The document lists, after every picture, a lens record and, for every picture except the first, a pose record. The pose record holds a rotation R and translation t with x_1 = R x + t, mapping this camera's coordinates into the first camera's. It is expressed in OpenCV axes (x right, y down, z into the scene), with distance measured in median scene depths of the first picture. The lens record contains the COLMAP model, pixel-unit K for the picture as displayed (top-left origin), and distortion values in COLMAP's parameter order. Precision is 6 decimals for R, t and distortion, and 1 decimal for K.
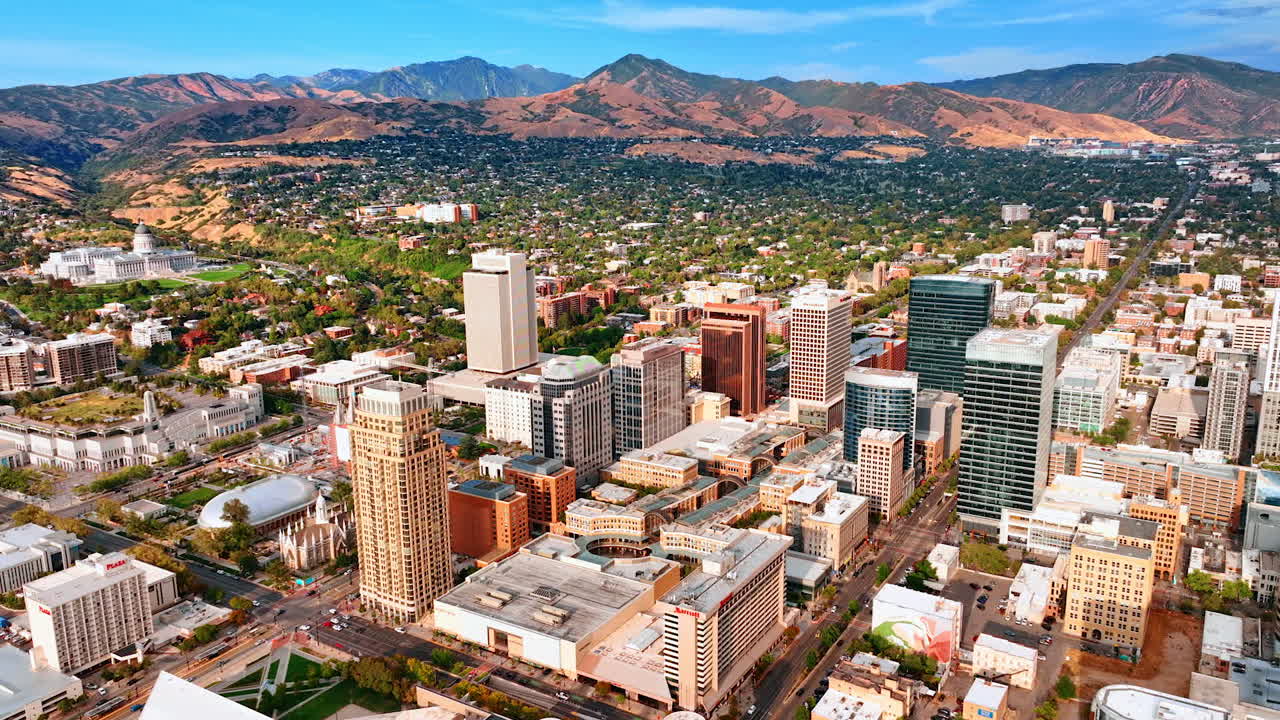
lens RADIAL K [[963.7, 0, 638.9], [0, 963.7, 358.6], [0, 0, 1]] dist [0.011206, 0.004960]
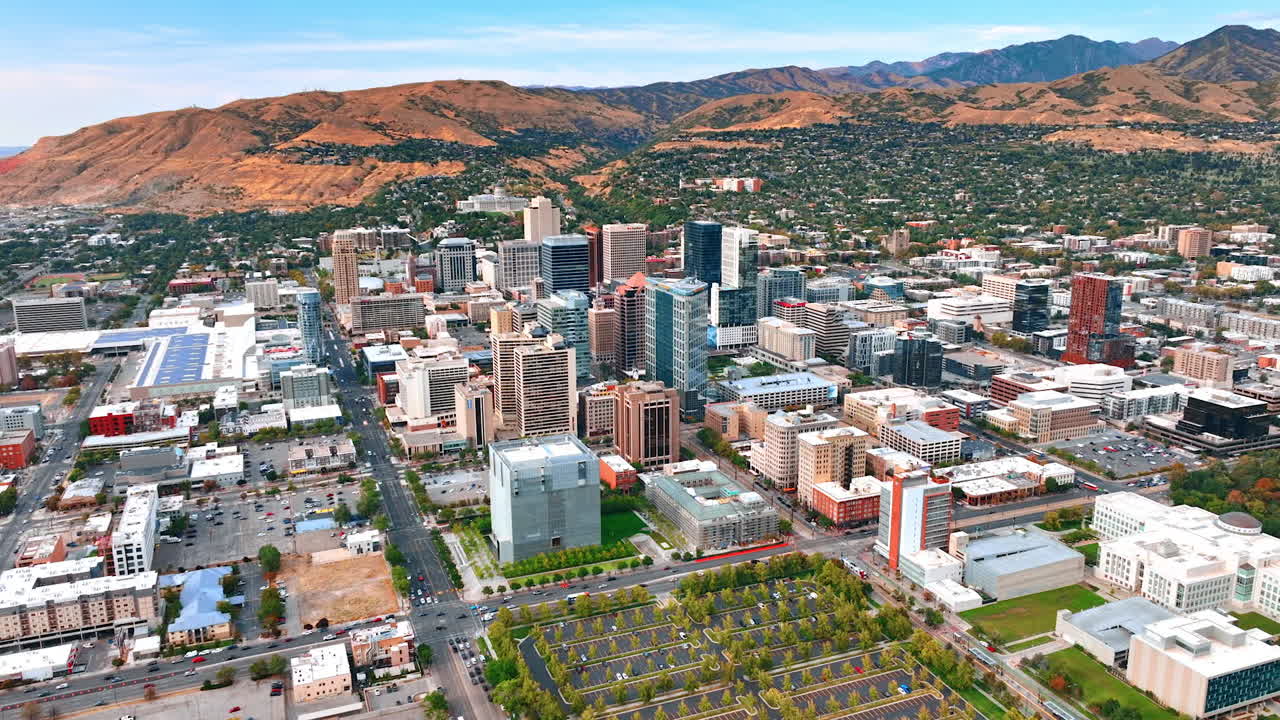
lens RADIAL K [[963.7, 0, 634.4], [0, 963.7, 363.0], [0, 0, 1]] dist [0.011206, 0.004960]
pose [[0.799771, 0.145398, -0.582431, 0.901179], [-0.131489, 0.989094, 0.066361, 0.048488], [0.585728, 0.023510, 0.810167, -0.331690]]
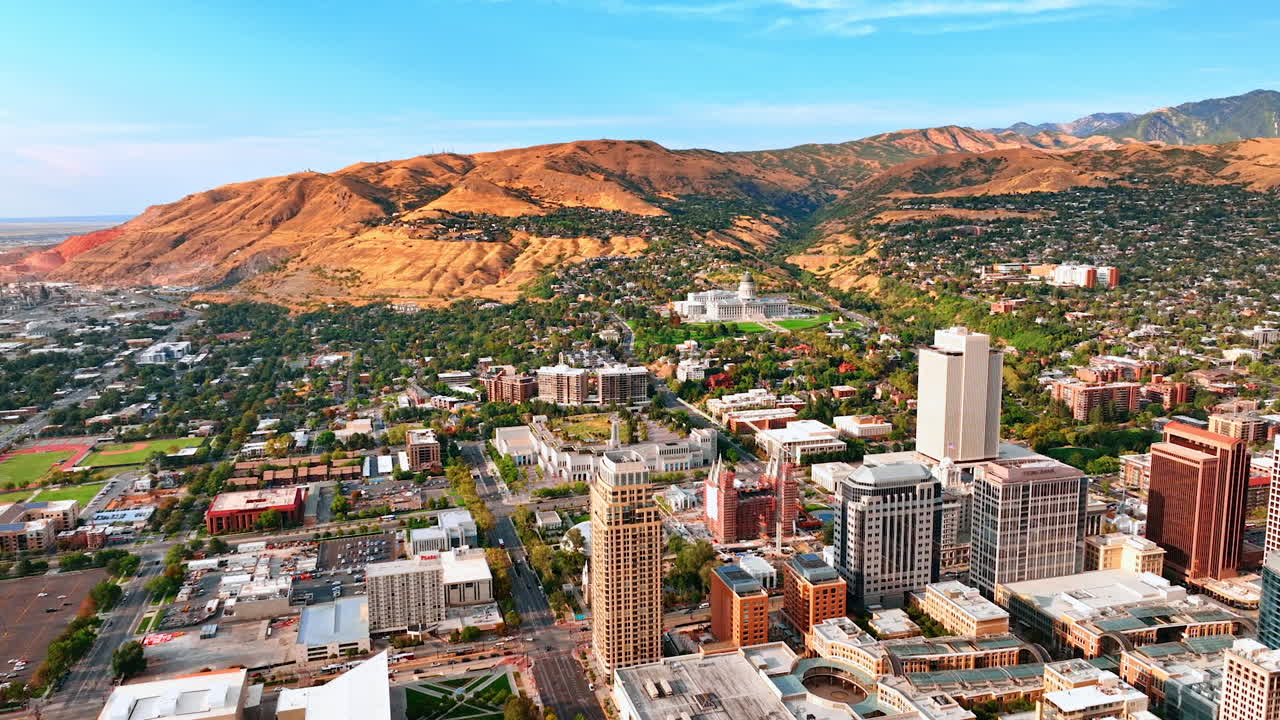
lens RADIAL K [[963.7, 0, 641.2], [0, 963.7, 358.3], [0, 0, 1]] dist [0.011206, 0.004960]
pose [[0.739459, 0.114296, -0.663428, 0.187266], [-0.144735, 0.989428, 0.009138, -0.038055], [0.657458, 0.089264, 0.748185, 0.088621]]
